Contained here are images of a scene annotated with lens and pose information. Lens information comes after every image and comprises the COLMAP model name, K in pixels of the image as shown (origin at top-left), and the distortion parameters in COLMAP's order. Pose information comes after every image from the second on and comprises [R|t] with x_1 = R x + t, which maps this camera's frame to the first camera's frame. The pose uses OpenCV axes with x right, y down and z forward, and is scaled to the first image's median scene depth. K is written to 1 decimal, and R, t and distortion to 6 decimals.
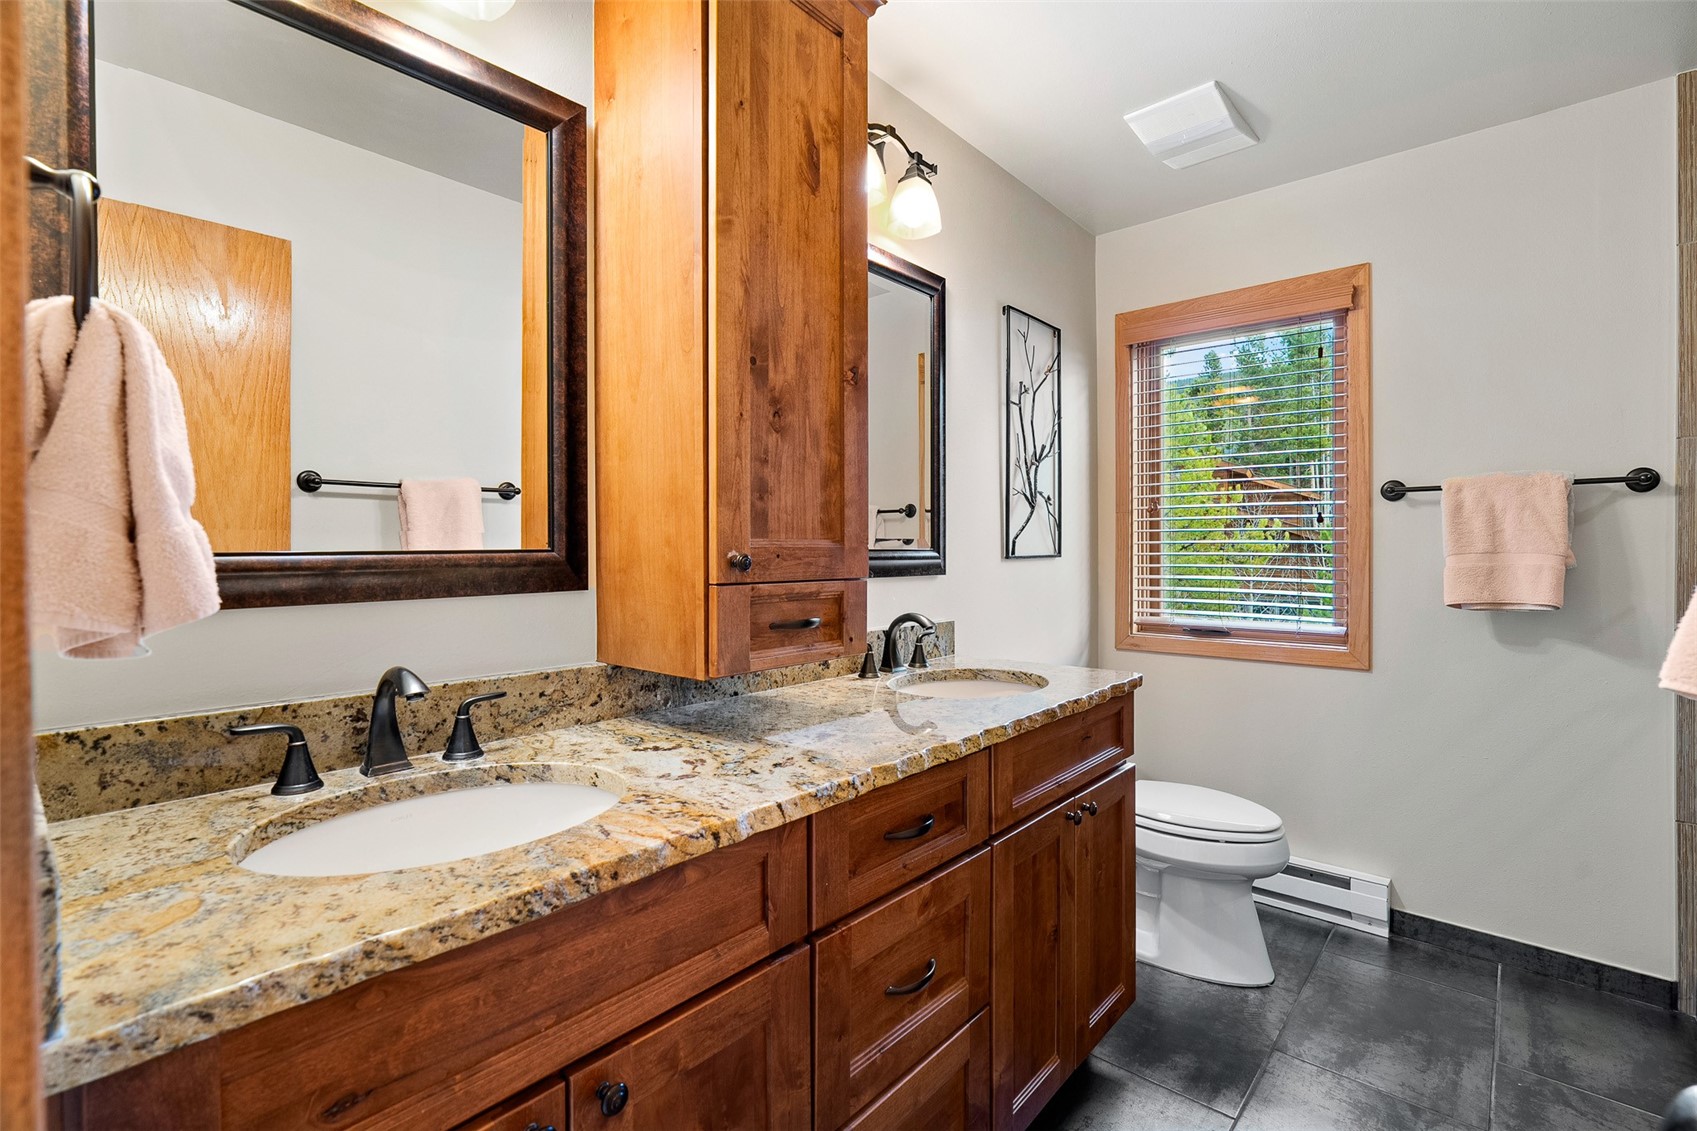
lens RADIAL K [[778.2, 0, 836.5], [0, 778.2, 543.6], [0, 0, 1]] dist [-0.002623, -0.000599]
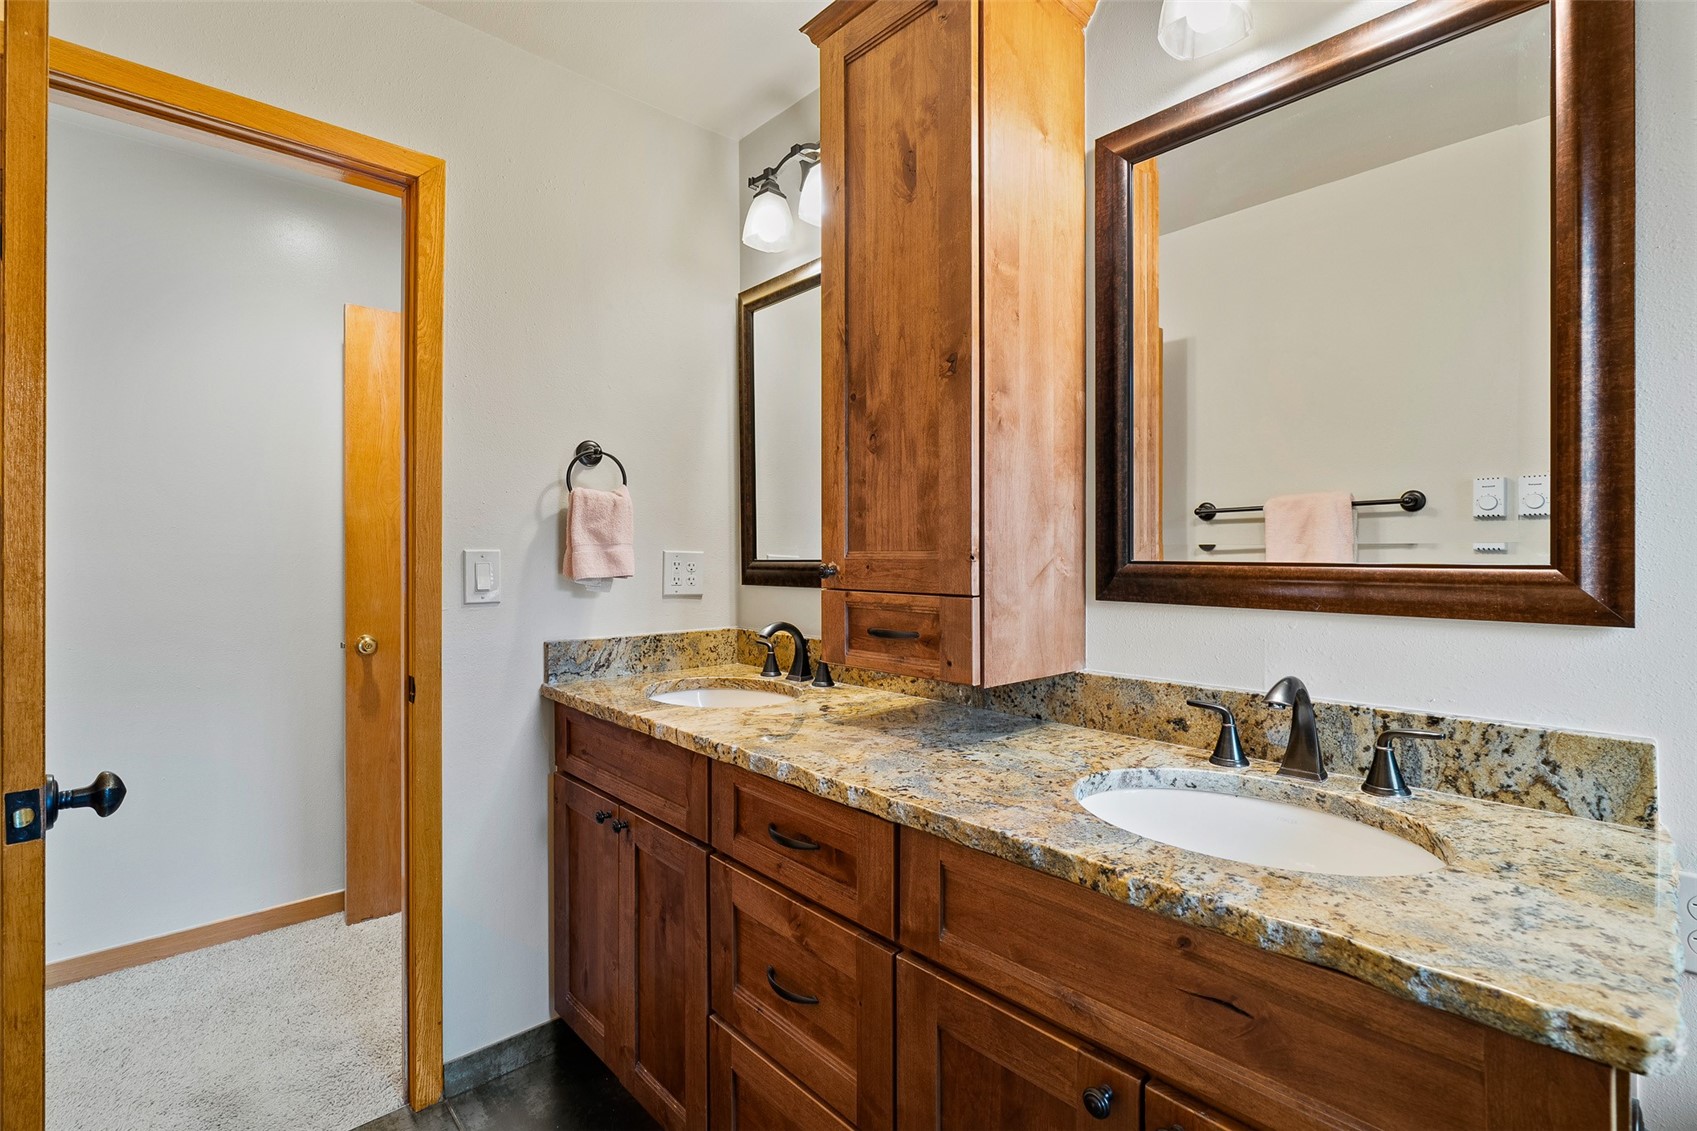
lens RADIAL K [[757.2, 0, 877.3], [0, 757.2, 556.9], [0, 0, 1]] dist [-0.003014, 0.000190]
pose [[-0.073931, -0.000890, -0.997263, 0.945581], [0.001622, 0.999998, -0.001013, 0.002681], [0.997262, -0.001693, -0.073929, 1.048516]]
